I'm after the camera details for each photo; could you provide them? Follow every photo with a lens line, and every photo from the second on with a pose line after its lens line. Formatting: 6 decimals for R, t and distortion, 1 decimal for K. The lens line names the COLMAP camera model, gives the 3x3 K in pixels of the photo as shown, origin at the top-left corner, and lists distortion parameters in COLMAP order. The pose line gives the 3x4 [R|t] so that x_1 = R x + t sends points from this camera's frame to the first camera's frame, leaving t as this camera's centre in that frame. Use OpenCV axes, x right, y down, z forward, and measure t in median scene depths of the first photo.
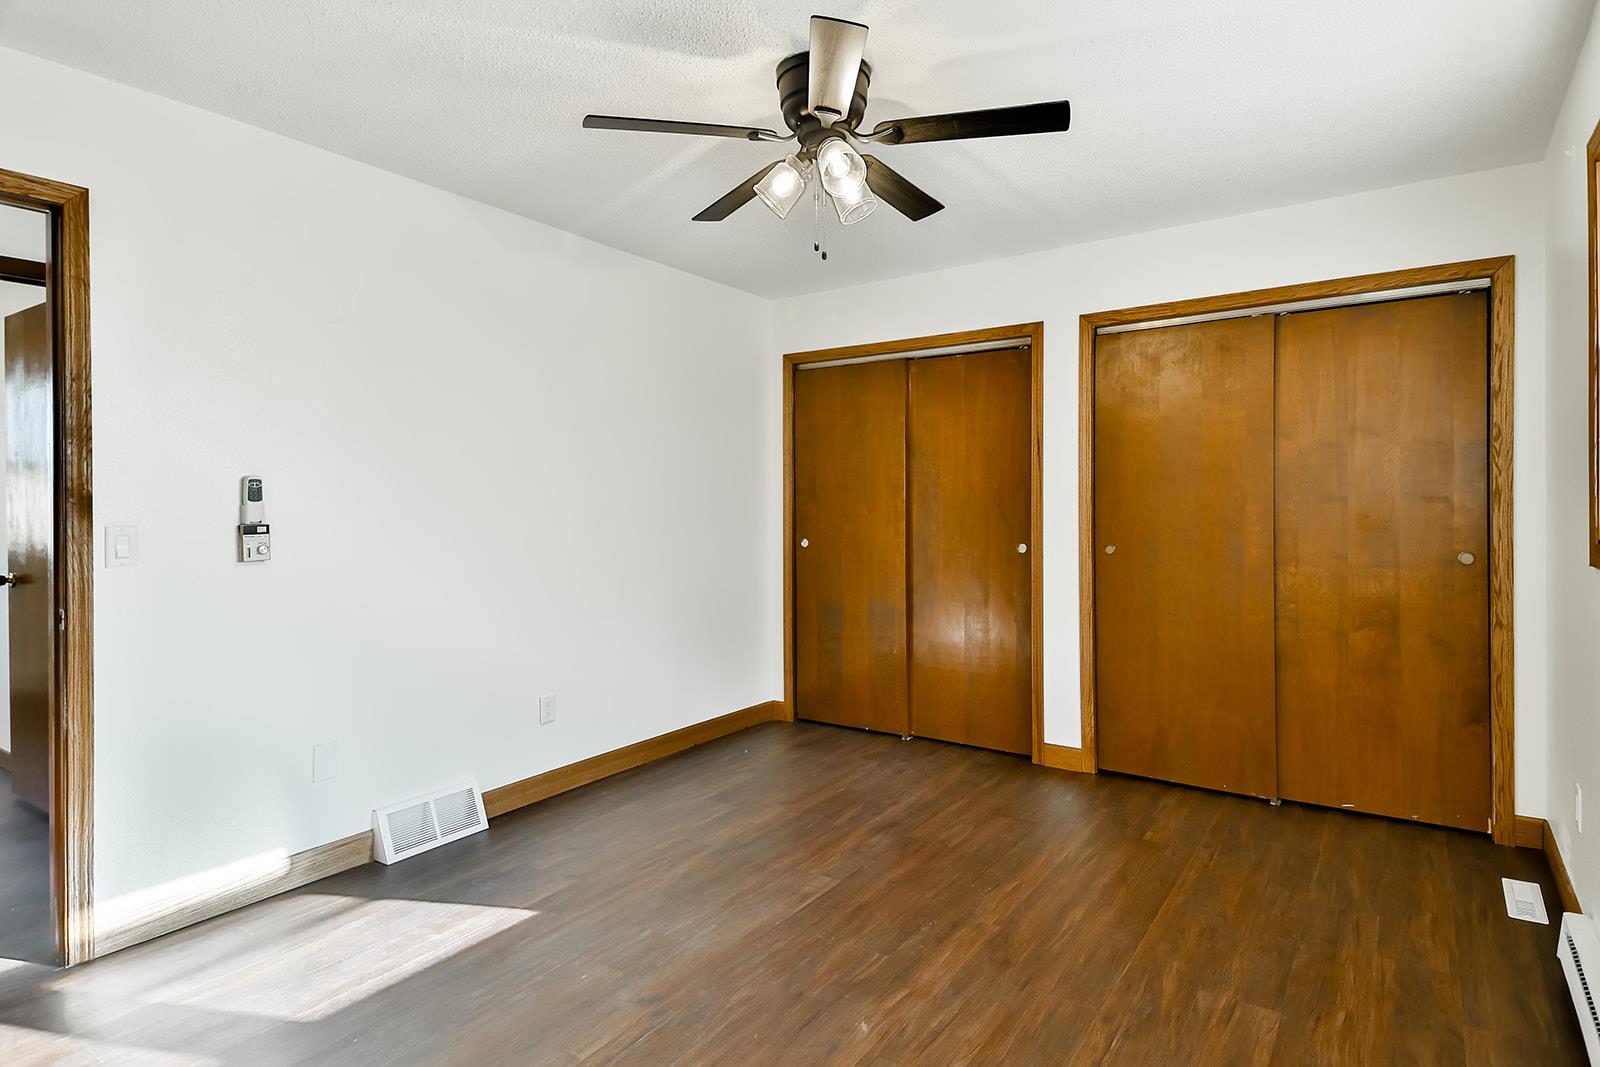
lens RADIAL K [[857.5, 0, 807.1], [0, 857.5, 513.4], [0, 0, 1]] dist [0.088911, -0.055421]
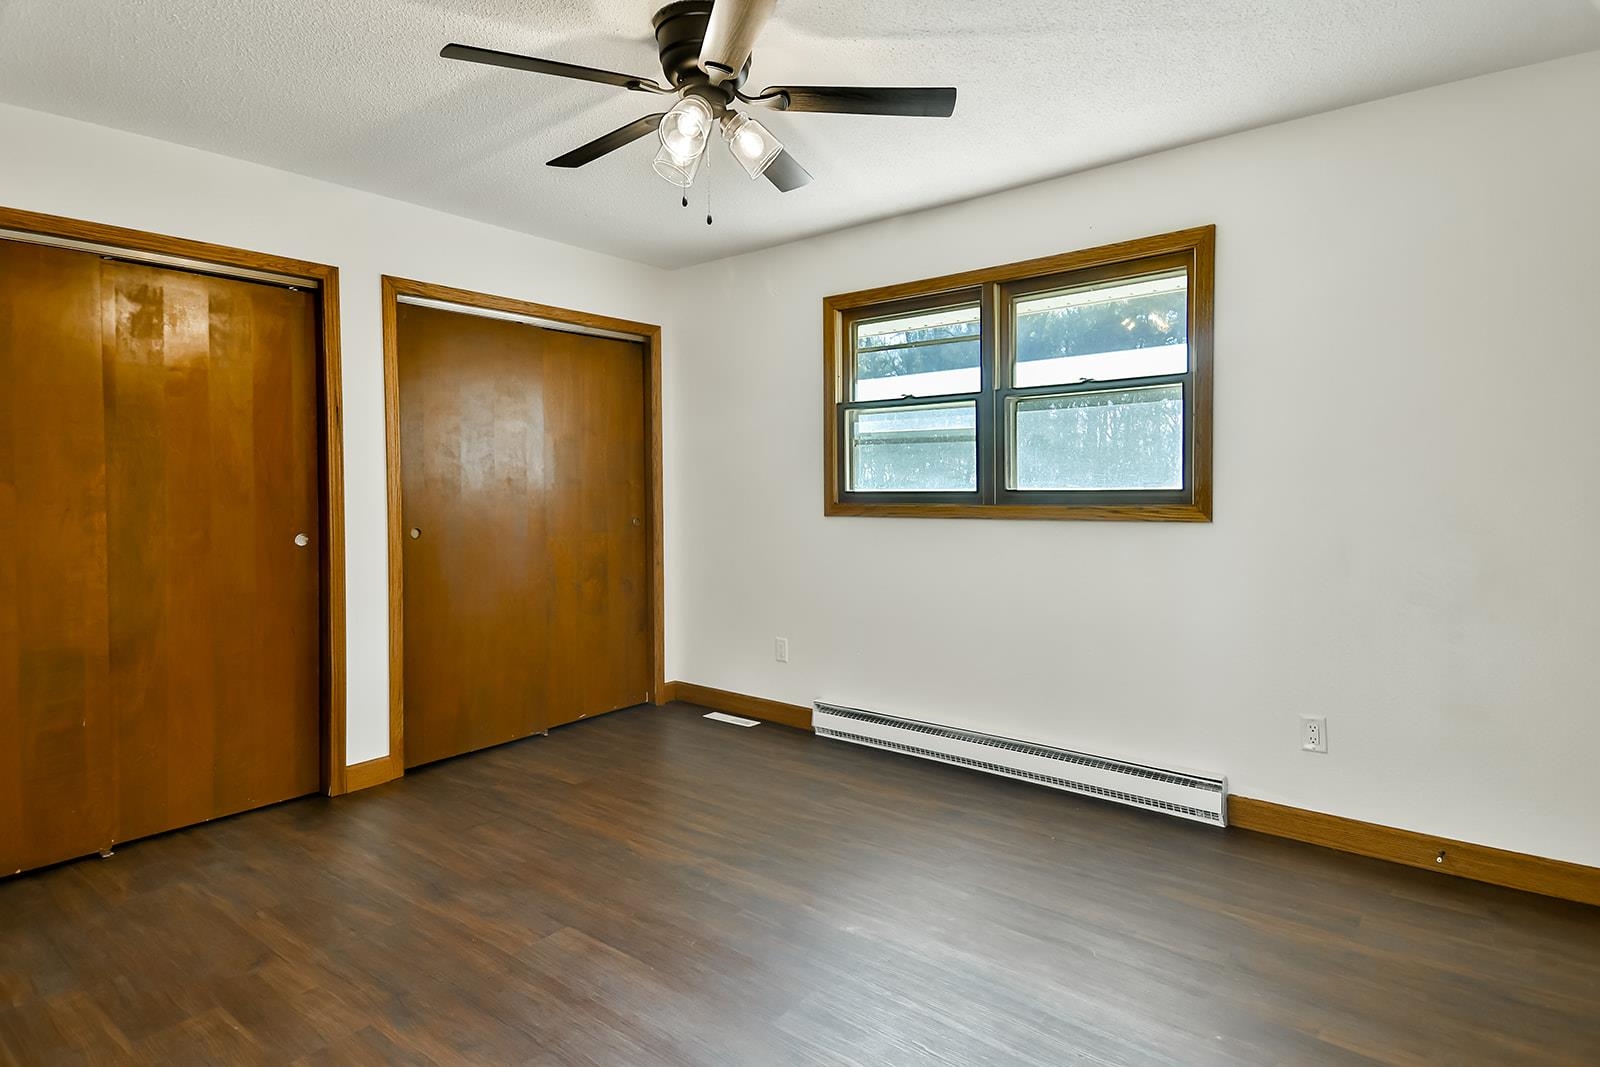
lens RADIAL K [[880.3, 0, 805.6], [0, 880.3, 517.3], [0, 0, 1]] dist [0.048129, -0.001039]
pose [[0.068637, -0.037431, 0.996939, -0.614383], [0.006496, 0.999291, 0.037072, -0.010276], [-0.997621, 0.003932, 0.068831, 0.531672]]
